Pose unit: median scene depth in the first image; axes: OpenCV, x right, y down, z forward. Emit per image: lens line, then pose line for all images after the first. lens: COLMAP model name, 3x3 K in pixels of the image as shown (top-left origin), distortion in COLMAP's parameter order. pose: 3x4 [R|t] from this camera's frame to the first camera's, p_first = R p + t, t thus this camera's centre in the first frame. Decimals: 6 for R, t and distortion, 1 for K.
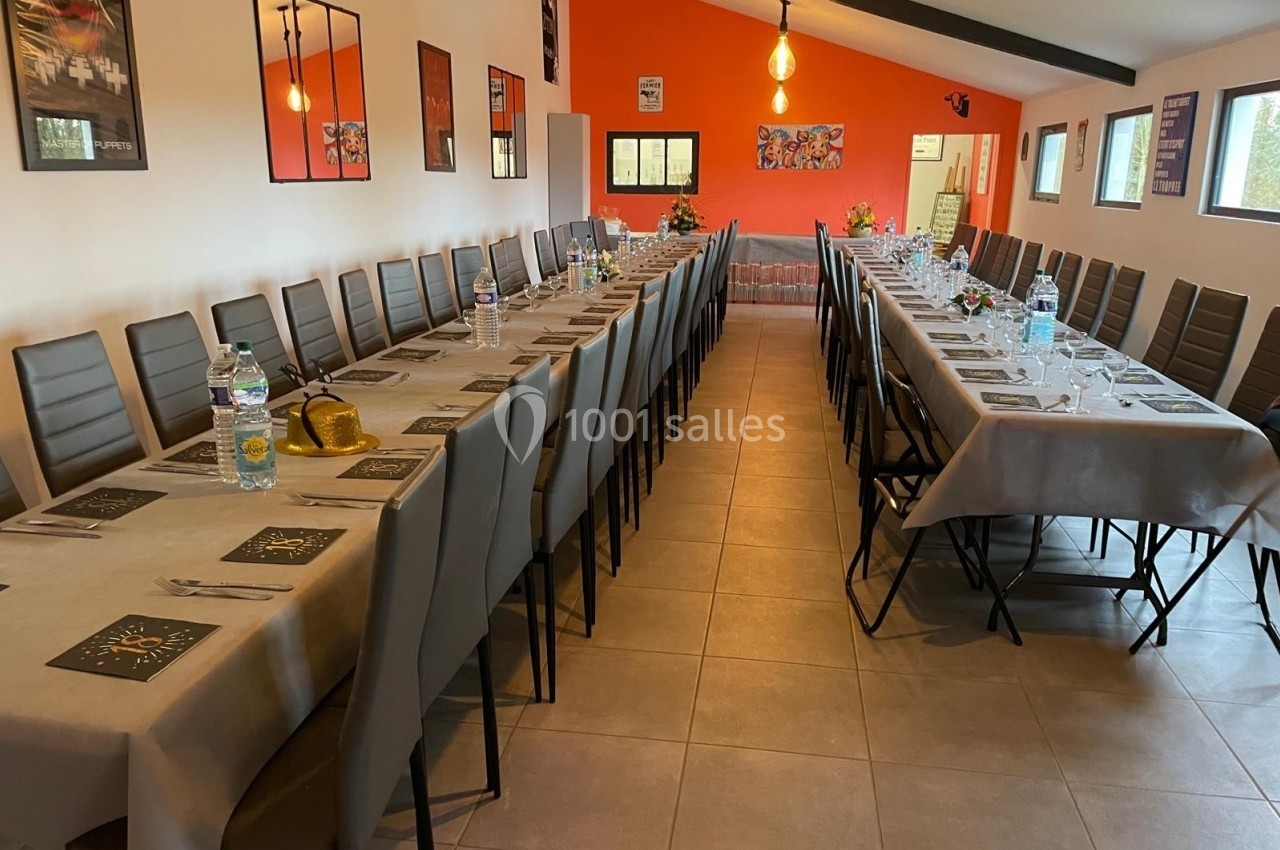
lens RADIAL K [[972.0, 0, 650.4], [0, 972.0, 425.7], [0, 0, 1]] dist [0.111482, -0.139351]
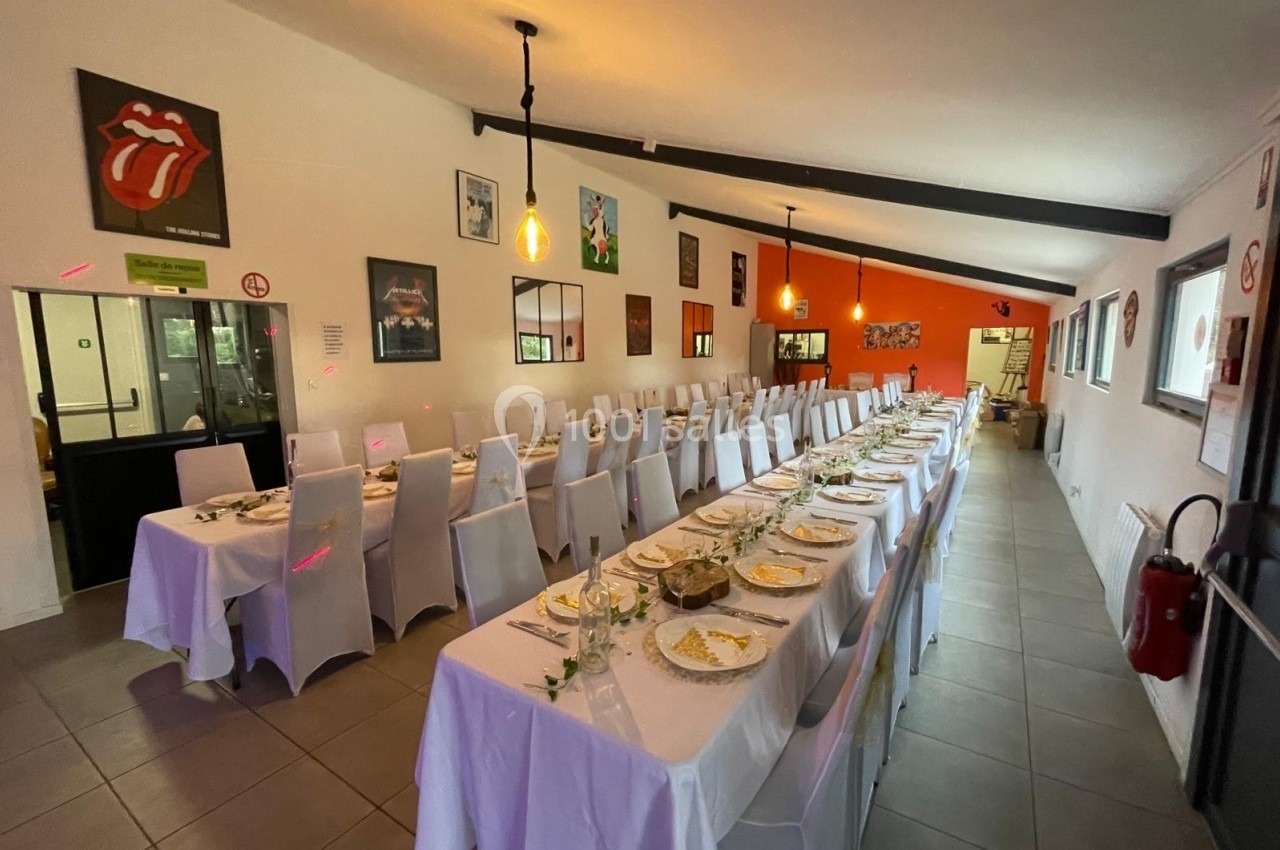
lens RADIAL K [[556.7, 0, 640.0], [0, 556.7, 425.0], [0, 0, 1]] dist [-0.002160, 0.000262]
pose [[0.908532, 0.044259, -0.415464, 0.244177], [-0.092844, 0.990898, -0.097471, -0.012485], [0.407369, 0.127129, 0.904372, 0.012354]]
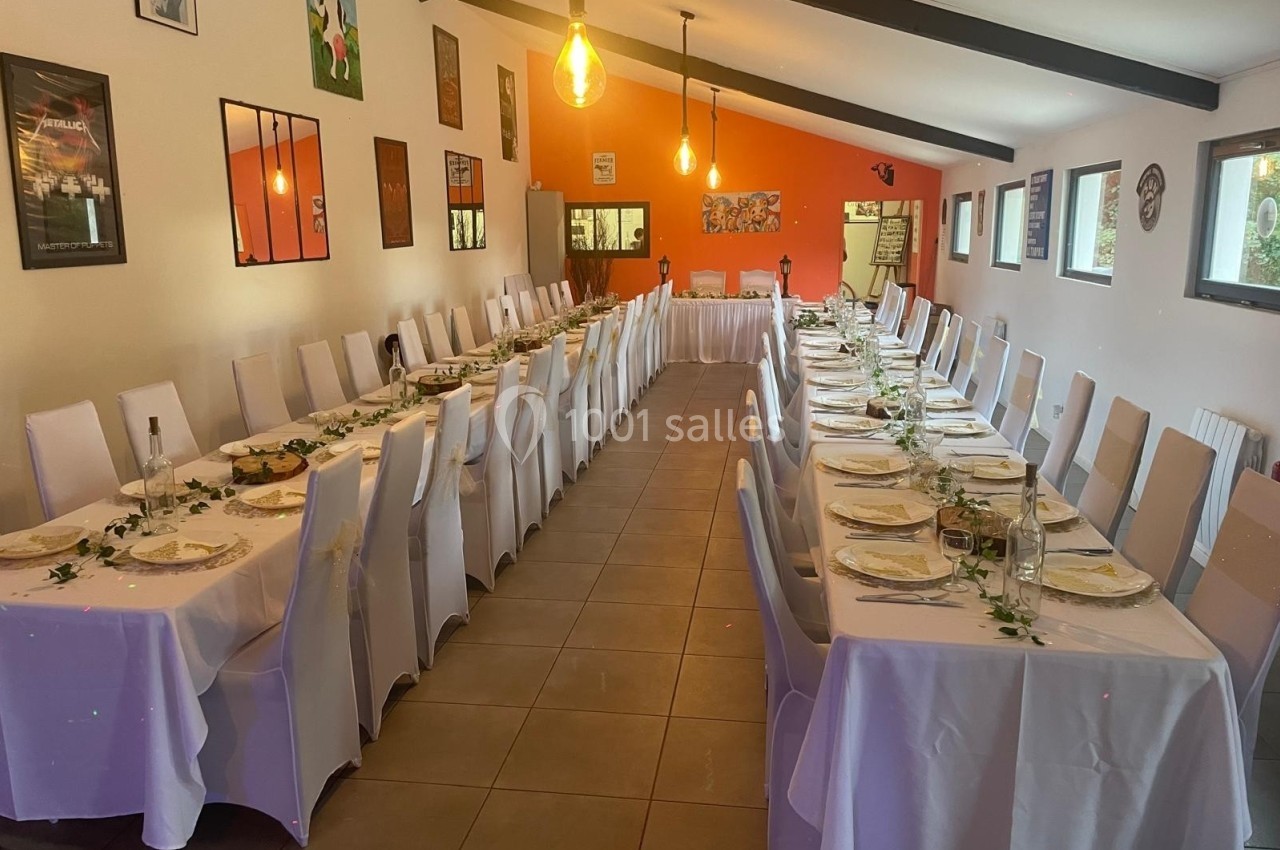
lens RADIAL K [[967.0, 0, 647.8], [0, 967.0, 427.7], [0, 0, 1]] dist [0.105217, -0.138156]
pose [[0.999845, -0.017481, 0.002207, 0.062523], [0.017569, 0.998599, -0.049908, 0.006885], [-0.001332, 0.049939, 0.998751, -0.097160]]
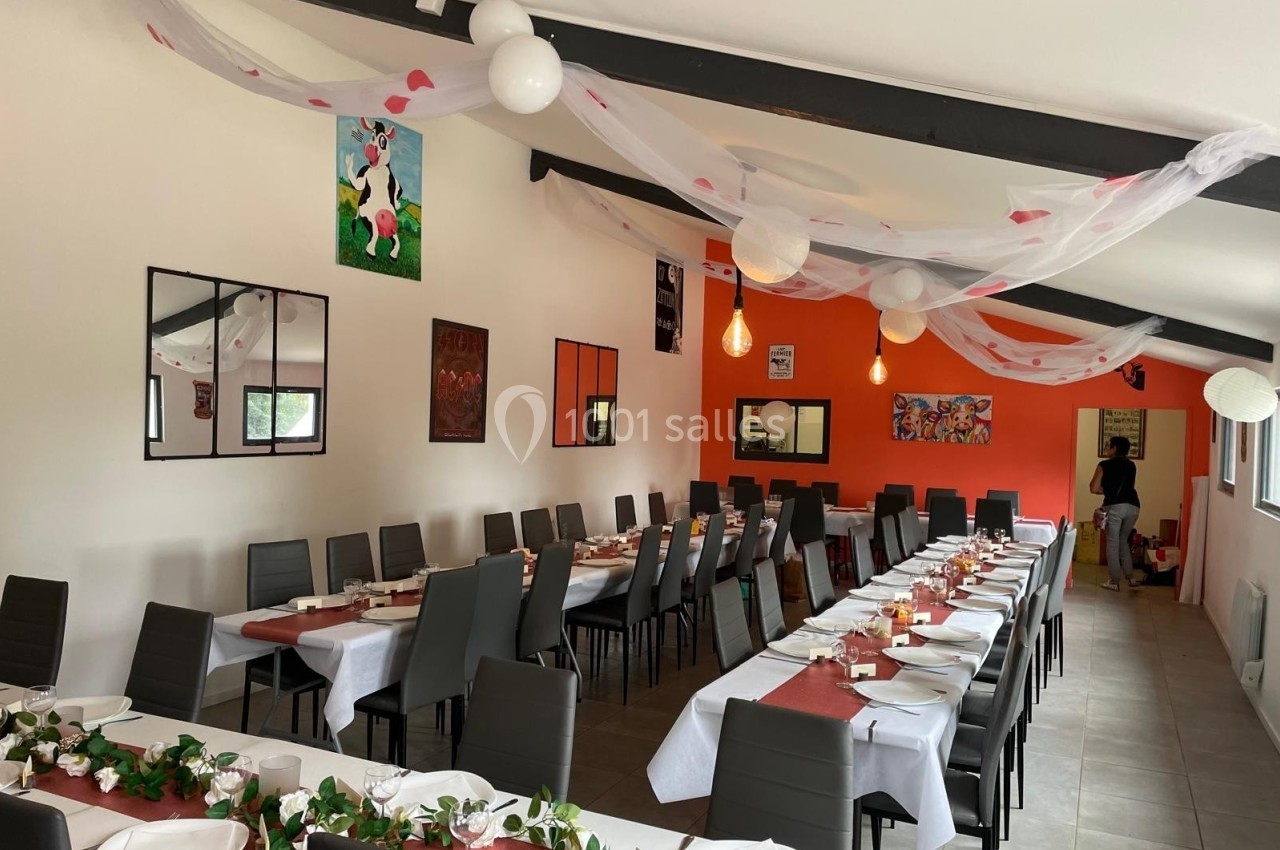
lens RADIAL K [[972.0, 0, 650.4], [0, 972.0, 425.7], [0, 0, 1]] dist [0.111482, -0.139351]
pose [[0.956638, 0.021929, -0.290452, 0.237077], [-0.093559, 0.967457, -0.235106, -0.060105], [0.275844, 0.252085, 0.927558, 0.138949]]
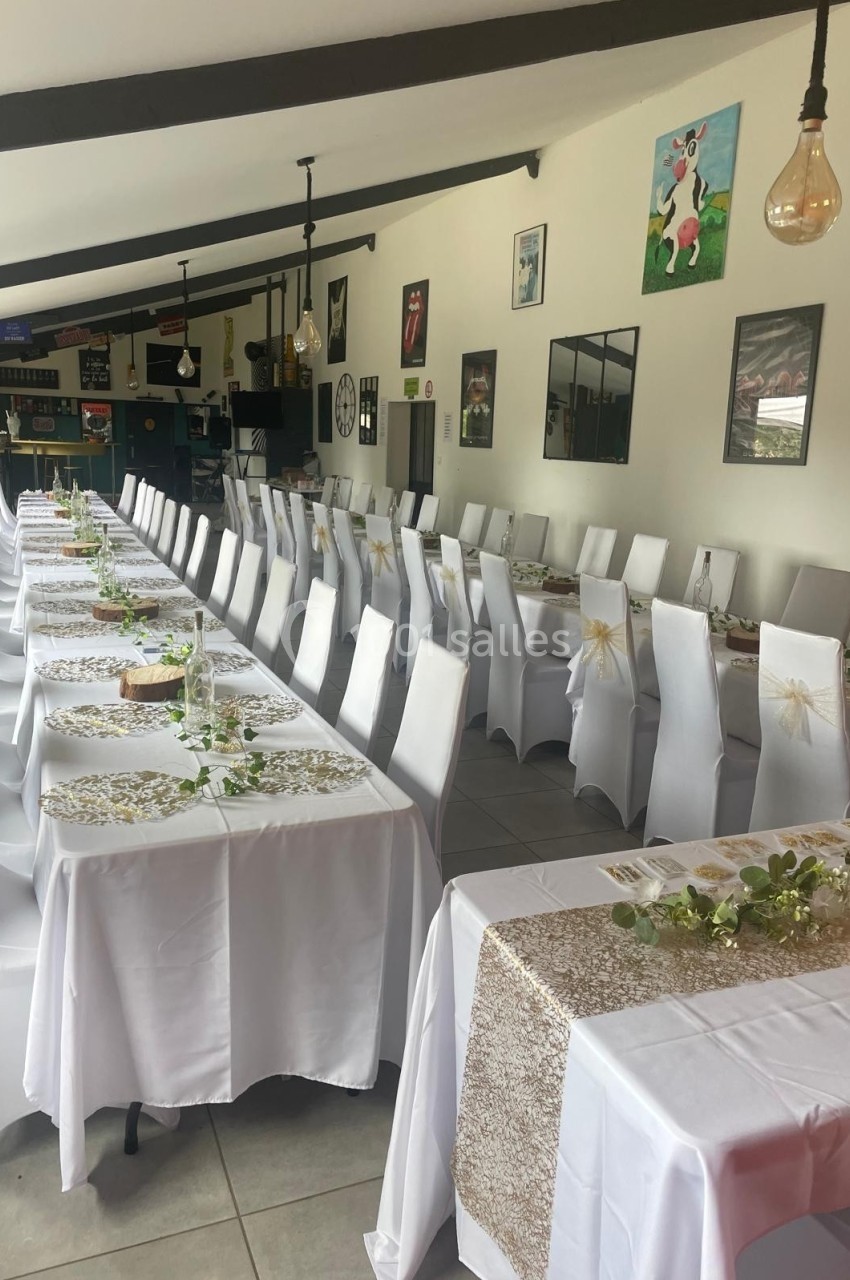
lens RADIAL K [[972.0, 0, 420.1], [0, 972.0, 618.5], [0, 0, 1]] dist [0.111482, -0.139351]
pose [[-0.858942, 0.055974, -0.509005, 0.410840], [-0.170660, 0.905890, 0.387607, -0.384740], [0.482799, 0.419798, -0.768554, 1.450234]]
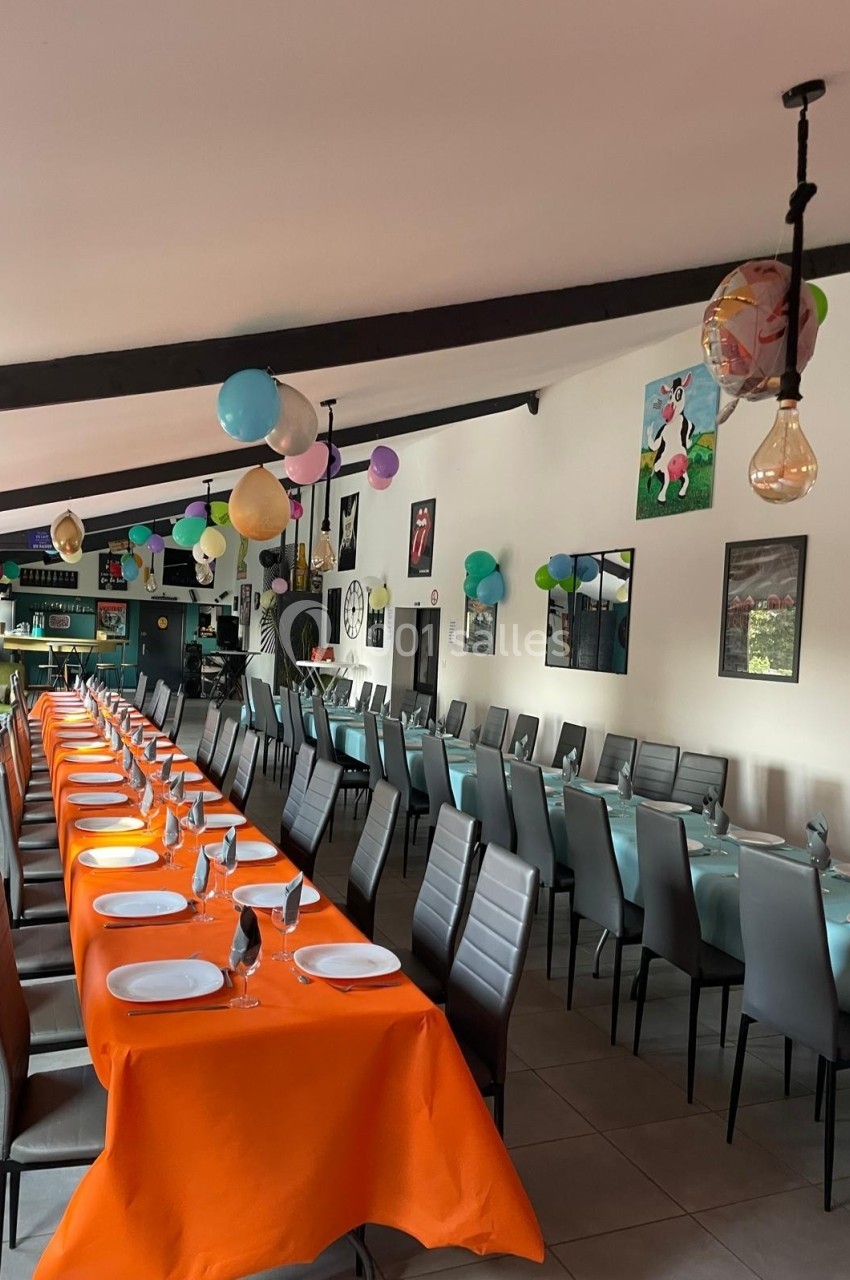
lens RADIAL K [[967.0, 0, 421.5], [0, 967.0, 647.0], [0, 0, 1]] dist [0.105217, -0.138156]
pose [[-0.858195, -0.043628, -0.511467, 0.423869], [-0.185282, 0.955539, 0.229379, -0.398328], [0.478719, 0.291618, -0.828123, 1.456516]]
